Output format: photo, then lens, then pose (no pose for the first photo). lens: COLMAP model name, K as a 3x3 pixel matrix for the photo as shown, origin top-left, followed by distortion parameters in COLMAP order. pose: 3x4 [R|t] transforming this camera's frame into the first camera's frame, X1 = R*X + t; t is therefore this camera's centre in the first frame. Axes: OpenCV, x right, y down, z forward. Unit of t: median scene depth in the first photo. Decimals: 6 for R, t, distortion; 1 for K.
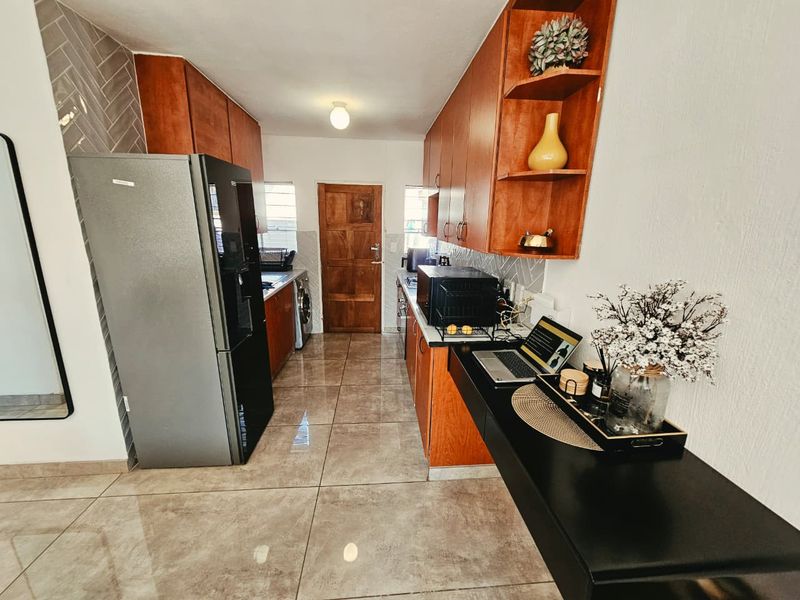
lens RADIAL K [[326.5, 0, 401.4], [0, 326.5, 304.2], [0, 0, 1]] dist [0.003157, -0.001709]
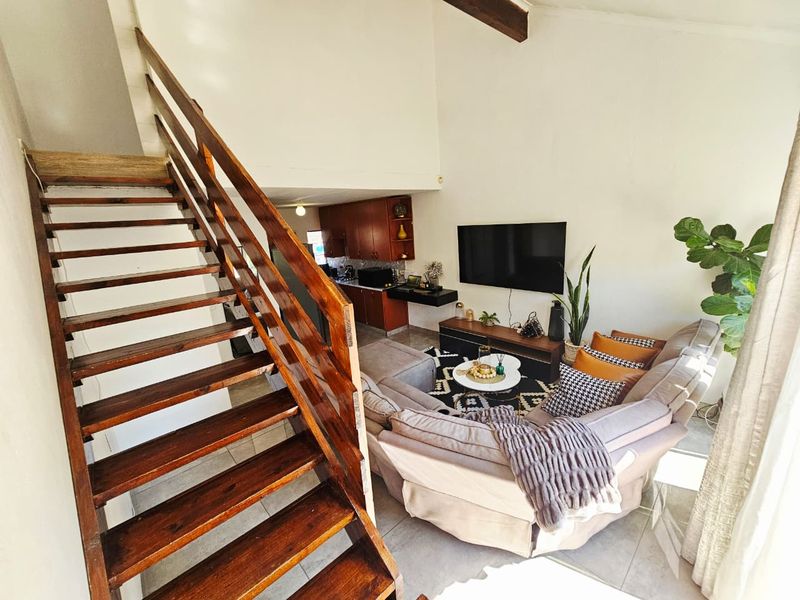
lens RADIAL K [[326.5, 0, 401.8], [0, 326.5, 297.5], [0, 0, 1]] dist [0.003157, -0.001709]
pose [[0.792824, -0.229026, 0.564780, -0.745537], [0.237761, 0.969507, 0.059386, 0.017537], [-0.561159, 0.087200, 0.823102, -0.830284]]
